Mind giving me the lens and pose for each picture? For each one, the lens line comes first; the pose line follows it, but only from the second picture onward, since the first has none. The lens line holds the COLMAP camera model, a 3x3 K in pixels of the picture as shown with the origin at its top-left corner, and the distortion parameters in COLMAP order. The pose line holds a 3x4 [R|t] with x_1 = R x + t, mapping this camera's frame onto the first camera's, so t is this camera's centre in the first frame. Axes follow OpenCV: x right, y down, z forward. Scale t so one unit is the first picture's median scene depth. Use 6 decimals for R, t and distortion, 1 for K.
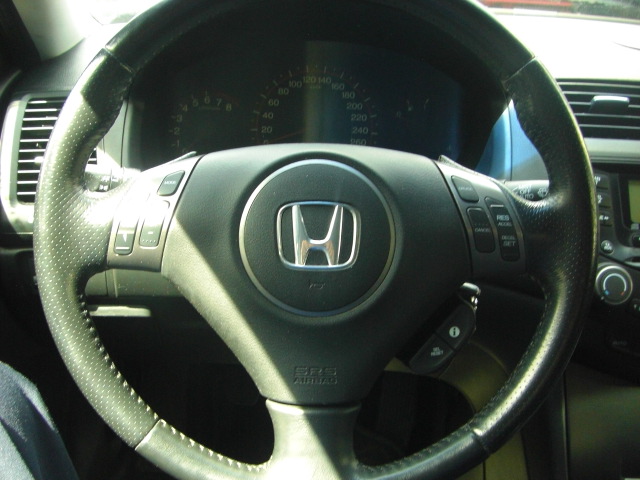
lens RADIAL K [[708.5, 0, 317.7], [0, 708.5, 246.0], [0, 0, 1]] dist [-0.137169, 0.000000]
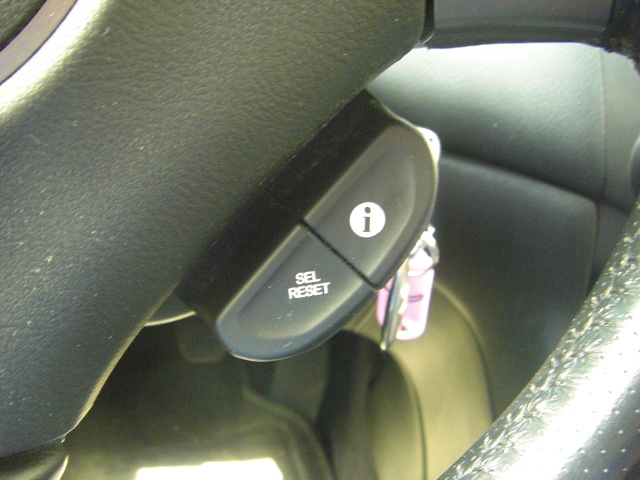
lens RADIAL K [[708.5, 0, 318.6], [0, 708.5, 238.2], [0, 0, 1]] dist [-0.137169, 0.000000]
pose [[0.995746, 0.007516, 0.091836, 0.148915], [-0.014784, 0.996788, 0.078714, 0.108190], [-0.090950, -0.079737, 0.992658, 0.714305]]
